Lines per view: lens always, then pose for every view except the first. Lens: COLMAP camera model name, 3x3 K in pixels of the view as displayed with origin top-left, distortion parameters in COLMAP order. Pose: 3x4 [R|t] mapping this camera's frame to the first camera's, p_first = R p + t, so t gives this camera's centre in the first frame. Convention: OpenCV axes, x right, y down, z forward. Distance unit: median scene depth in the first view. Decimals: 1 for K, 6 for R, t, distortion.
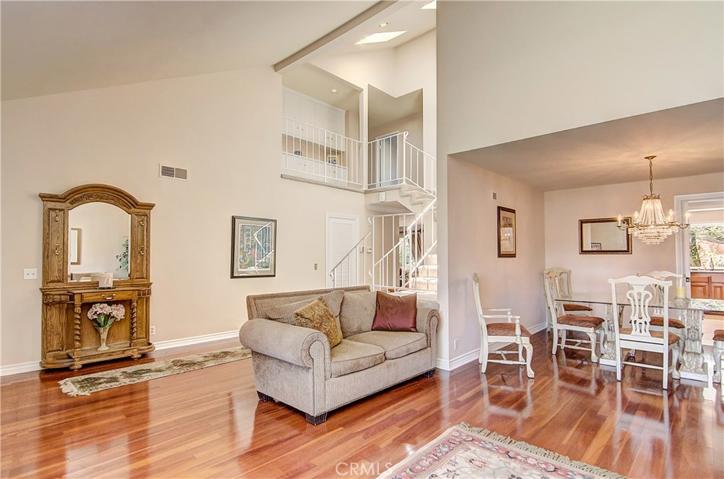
lens RADIAL K [[360.3, 0, 374.5], [0, 360.3, 248.5], [0, 0, 1]] dist [-0.002305, -0.000433]
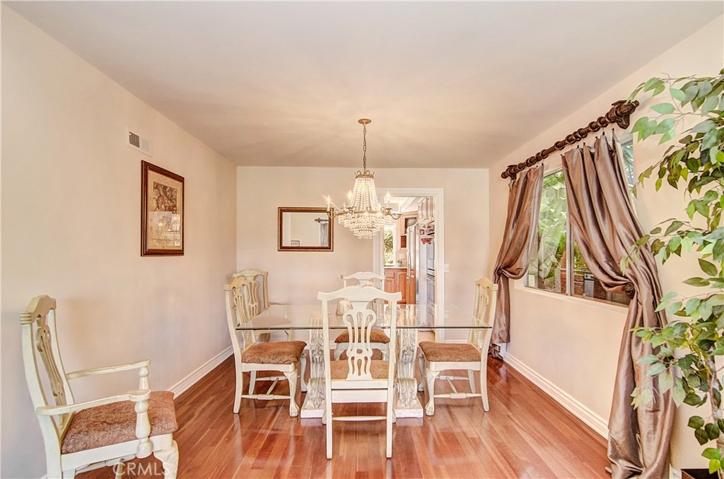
lens RADIAL K [[360.3, 0, 374.5], [0, 360.3, 248.5], [0, 0, 1]] dist [-0.002305, -0.000433]
pose [[0.716160, 0.013001, 0.697816, 0.255568], [-0.018624, 0.999826, 0.000486, 0.008624], [-0.697688, -0.013344, 0.716277, 0.432735]]
